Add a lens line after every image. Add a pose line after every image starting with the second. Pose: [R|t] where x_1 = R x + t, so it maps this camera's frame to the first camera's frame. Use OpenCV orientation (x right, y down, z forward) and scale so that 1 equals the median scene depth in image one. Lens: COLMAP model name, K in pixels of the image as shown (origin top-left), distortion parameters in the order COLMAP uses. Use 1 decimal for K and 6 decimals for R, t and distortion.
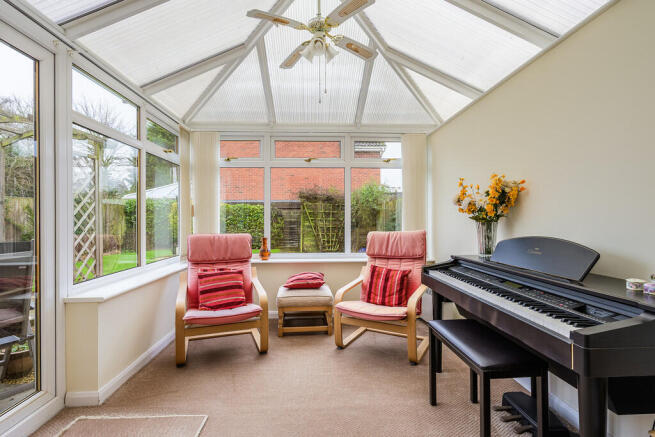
lens RADIAL K [[326.7, 0, 327.5], [0, 326.7, 218.5], [0, 0, 1]] dist [0.000316, 0.000098]
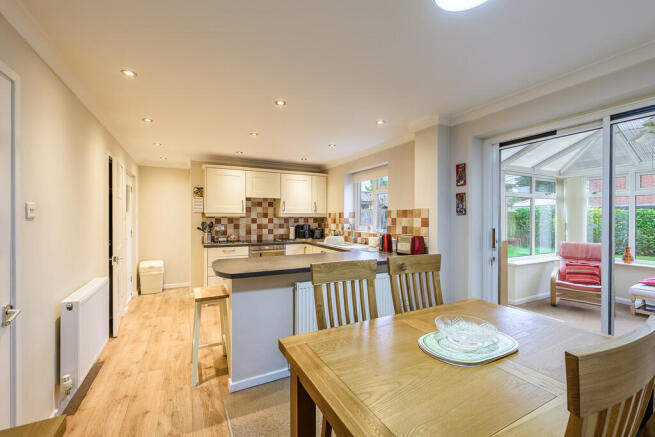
lens RADIAL K [[275.8, 0, 327.5], [0, 275.8, 218.5], [0, 0, 1]] dist [0.001228, 0.000161]
pose [[0.416487, 0.007477, -0.909111, 0.417870], [-0.001378, 0.999970, 0.007593, -0.085325], [0.909141, -0.001910, 0.416485, -0.795007]]
